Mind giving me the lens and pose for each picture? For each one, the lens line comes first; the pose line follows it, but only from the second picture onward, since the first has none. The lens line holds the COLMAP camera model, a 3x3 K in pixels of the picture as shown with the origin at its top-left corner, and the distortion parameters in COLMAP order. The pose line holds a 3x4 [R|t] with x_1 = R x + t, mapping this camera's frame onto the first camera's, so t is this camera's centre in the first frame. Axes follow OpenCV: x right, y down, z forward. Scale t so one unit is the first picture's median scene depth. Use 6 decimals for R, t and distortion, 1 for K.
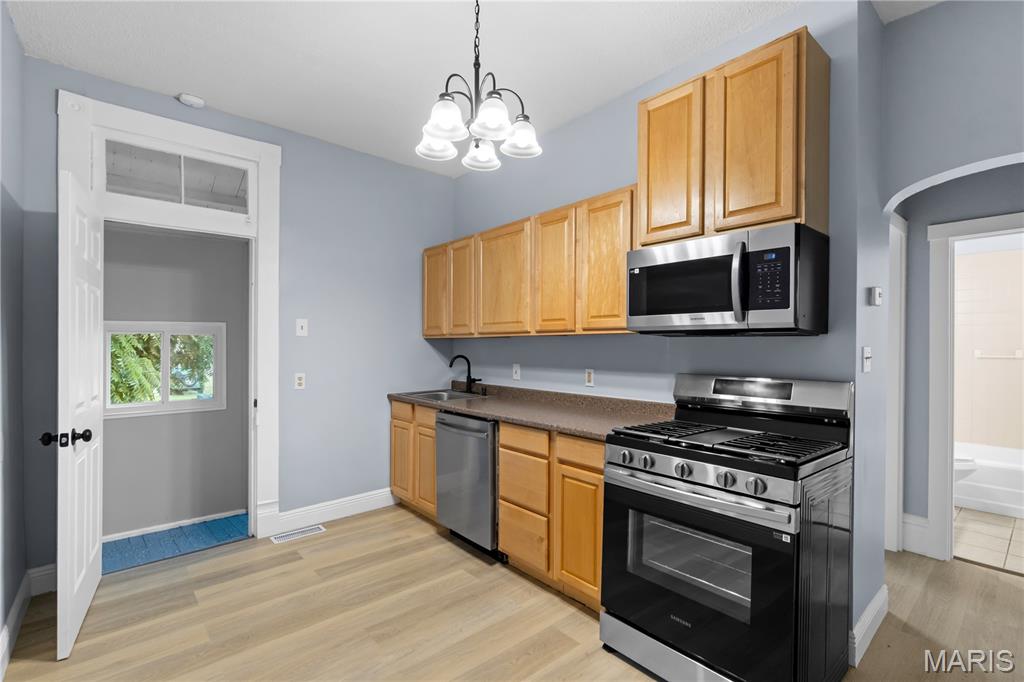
lens RADIAL K [[460.2, 0, 507.4], [0, 460.2, 344.3], [0, 0, 1]] dist [0.003768, -0.001499]
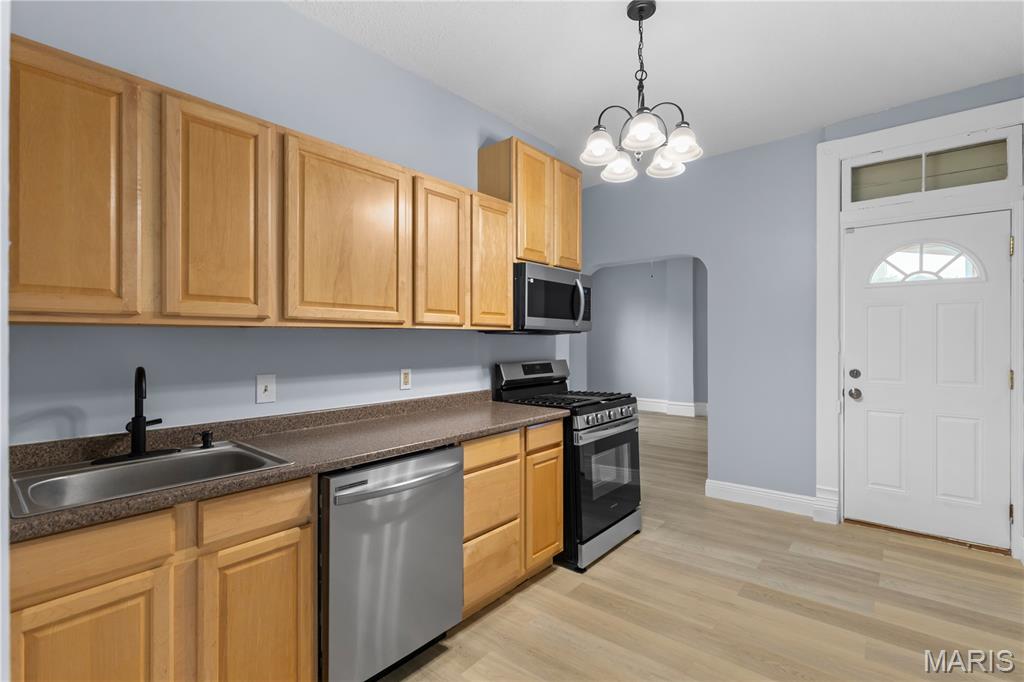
lens RADIAL K [[460.2, 0, 512.9], [0, 460.2, 346.7], [0, 0, 1]] dist [0.003768, -0.001499]
pose [[-0.157197, -0.008934, 0.987527, -0.724144], [0.002551, 0.999952, 0.009453, 0.004529], [-0.987564, 0.004006, -0.157167, 0.971341]]
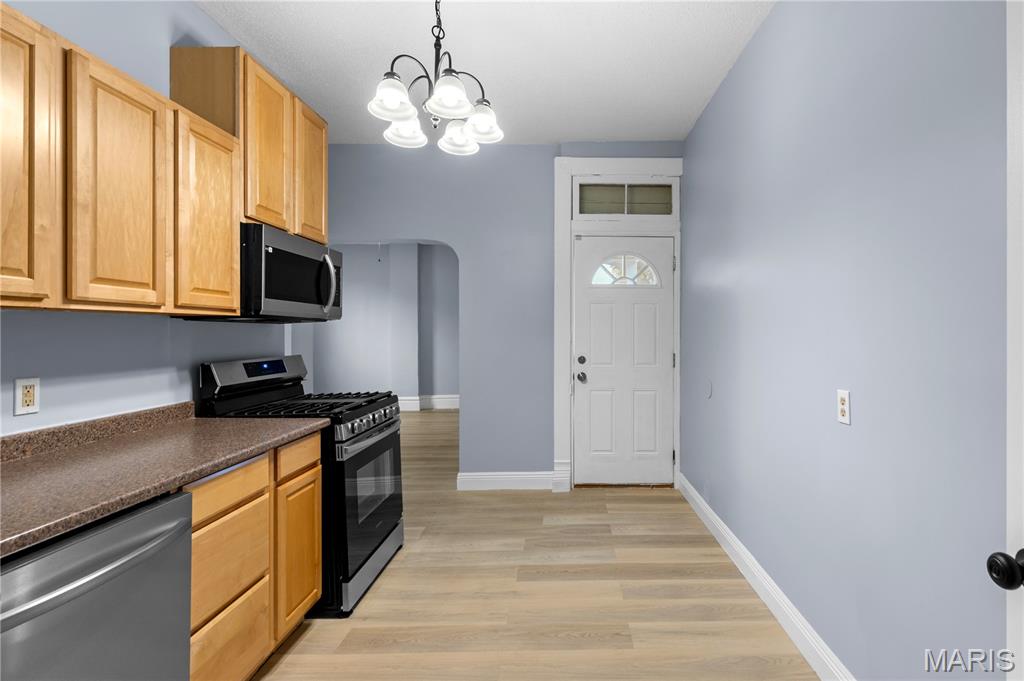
lens RADIAL K [[486.4, 0, 542.8], [0, 486.4, 338.0], [0, 0, 1]] dist [0.001055, -0.000991]
pose [[-0.758646, -0.006365, 0.651472, -0.602912], [0.000948, 0.999940, 0.010874, 0.004729], [-0.651502, 0.008868, -0.758595, 1.072534]]
